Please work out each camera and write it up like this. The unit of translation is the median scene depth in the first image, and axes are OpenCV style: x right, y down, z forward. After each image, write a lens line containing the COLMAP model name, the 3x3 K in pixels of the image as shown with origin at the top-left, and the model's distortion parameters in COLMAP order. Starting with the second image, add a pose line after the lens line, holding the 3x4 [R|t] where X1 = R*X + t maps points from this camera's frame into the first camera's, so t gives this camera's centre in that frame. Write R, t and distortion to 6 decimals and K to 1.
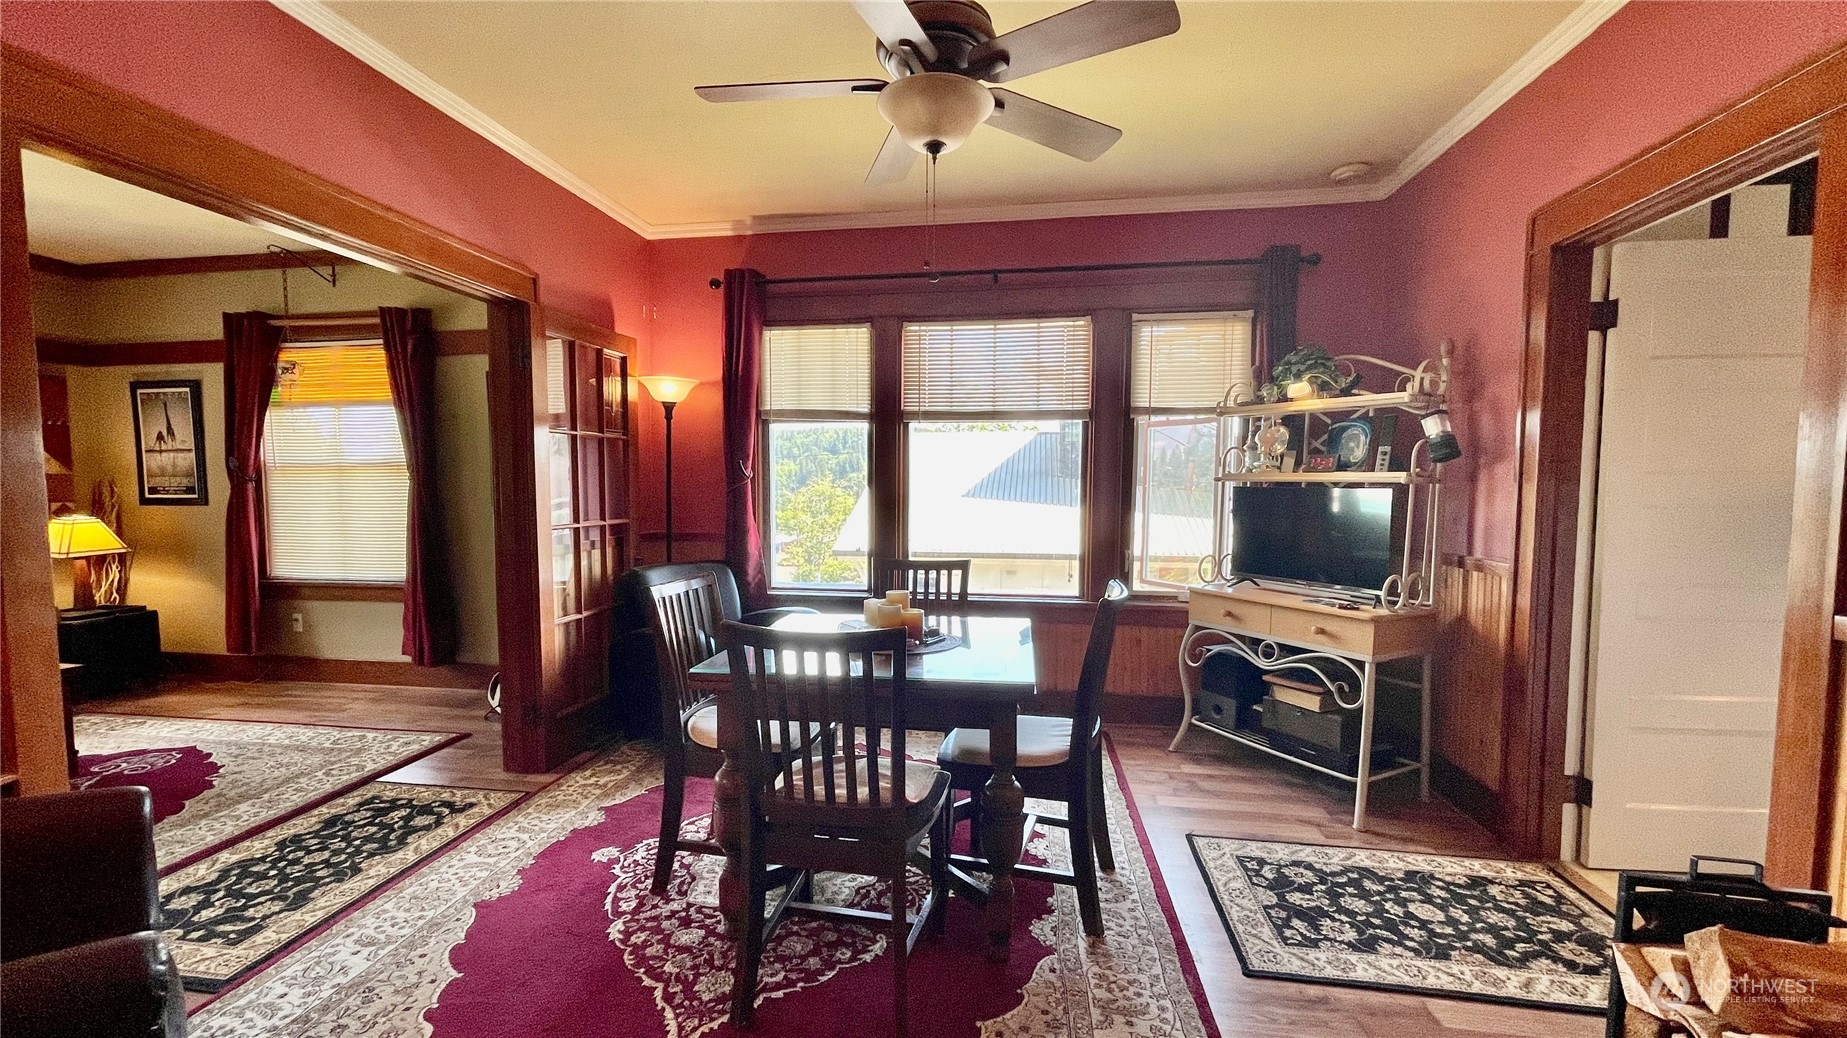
lens RADIAL K [[748.0, 0, 912.6], [0, 748.0, 527.7], [0, 0, 1]] dist [-0.003758, 0.003430]
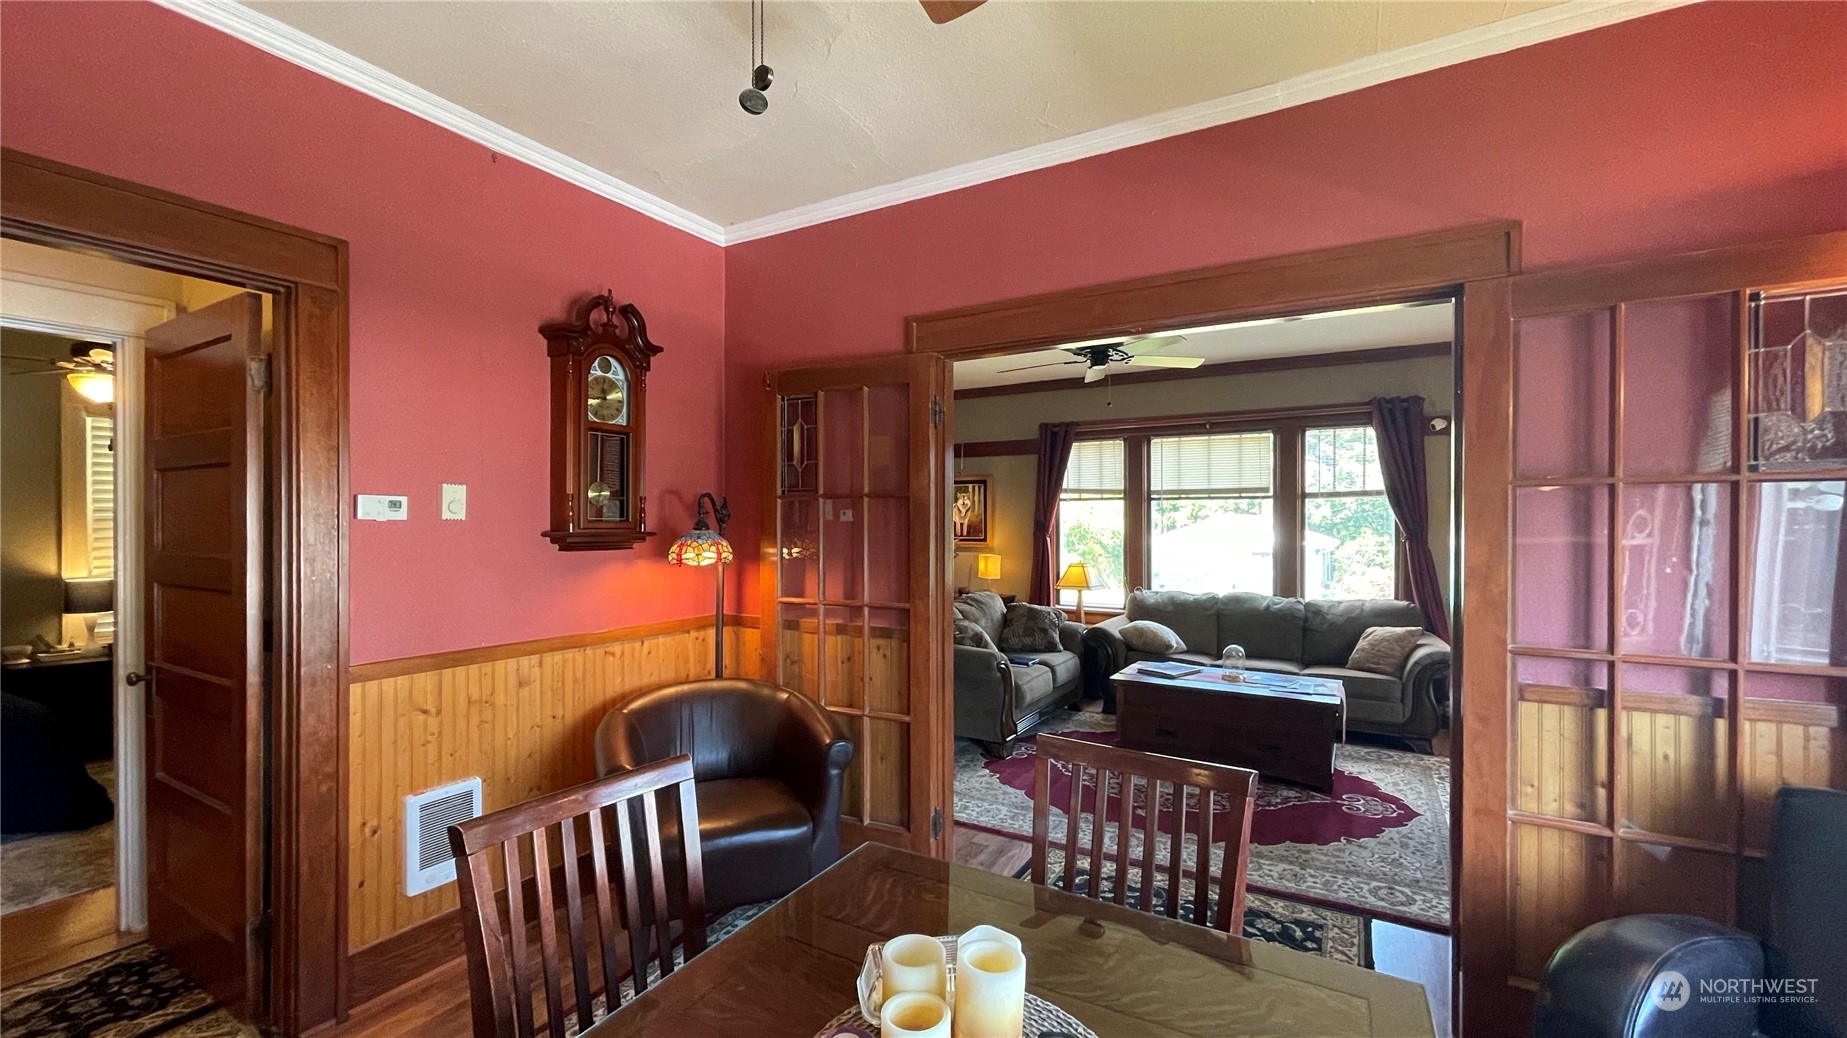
lens RADIAL K [[748.0, 0, 917.7], [0, 748.0, 530.6], [0, 0, 1]] dist [-0.003758, 0.003430]
pose [[-0.358303, 0.007187, -0.933578, 0.241347], [-0.055047, 0.998068, 0.028810, -0.091274], [0.931981, 0.061714, -0.357215, 0.832094]]
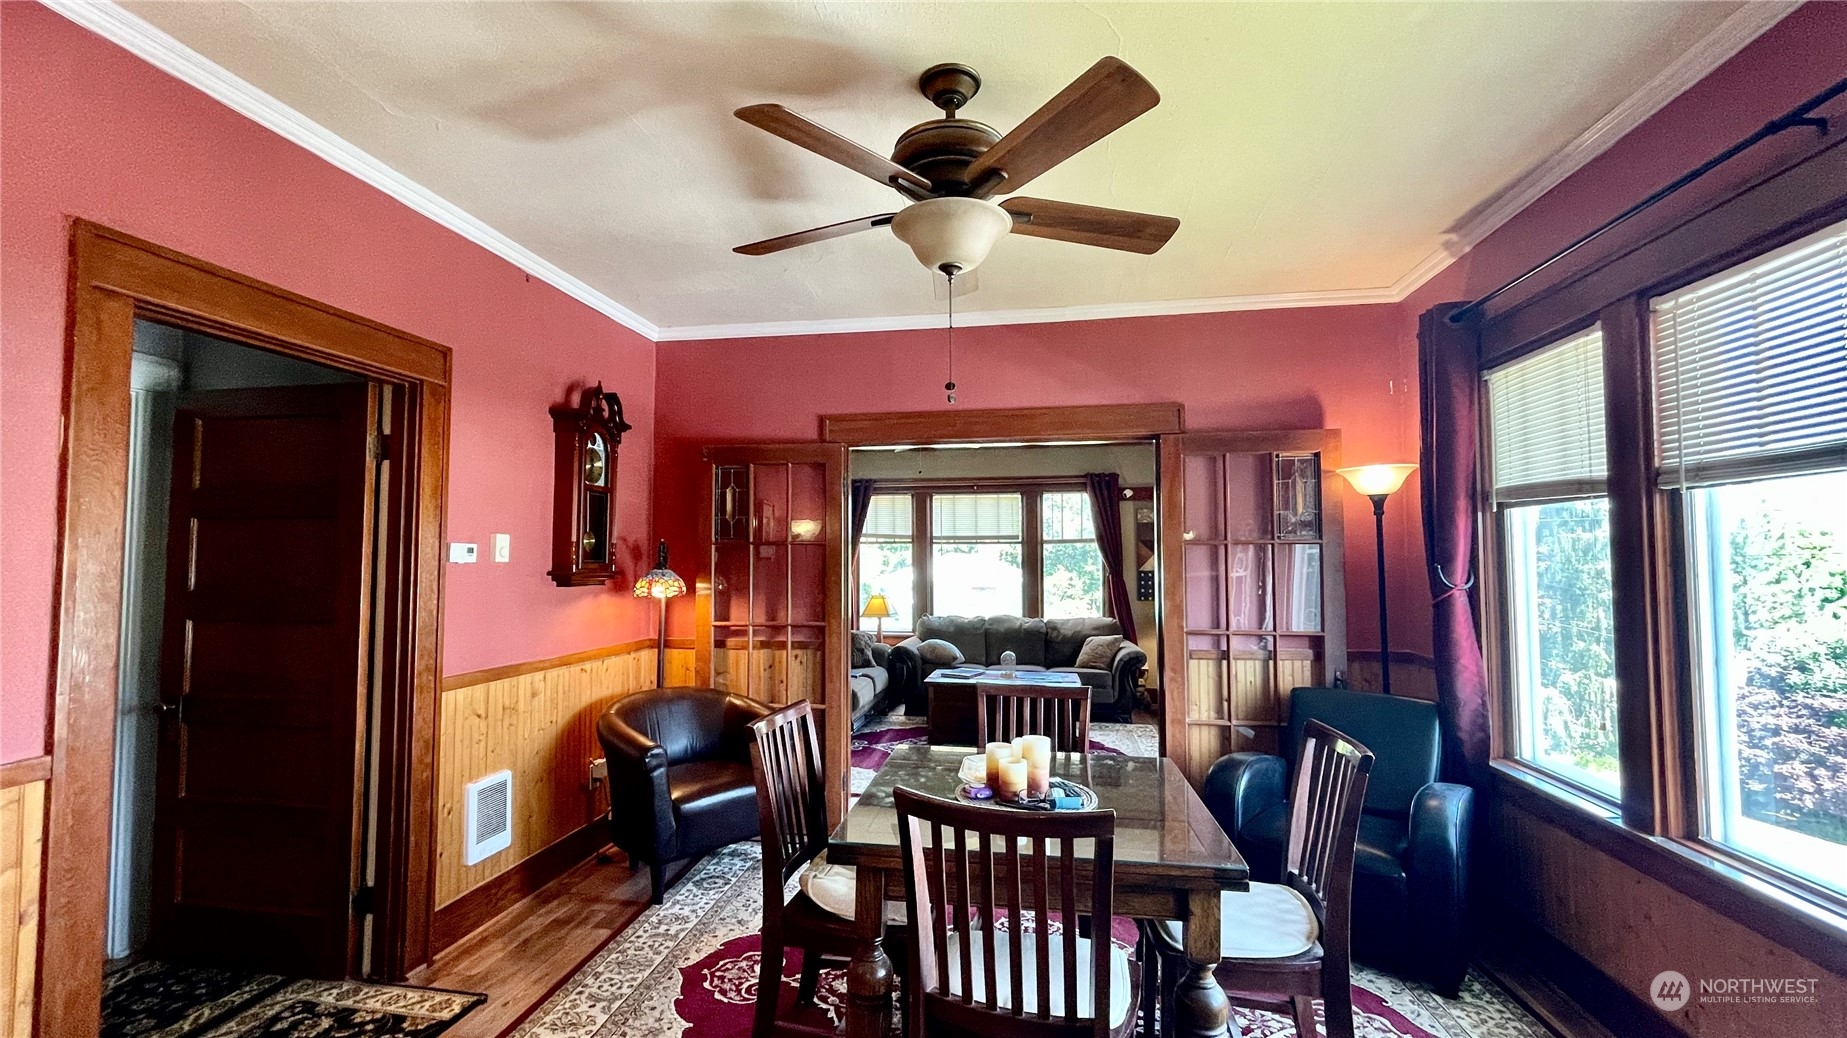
lens RADIAL K [[748.0, 0, 918.5], [0, 748.0, 530.5], [0, 0, 1]] dist [-0.003758, 0.003430]
pose [[-0.006358, -0.042870, -0.999060, 0.657957], [-0.057608, 0.997437, -0.042434, -0.085104], [0.998319, 0.057284, -0.008812, 0.661865]]
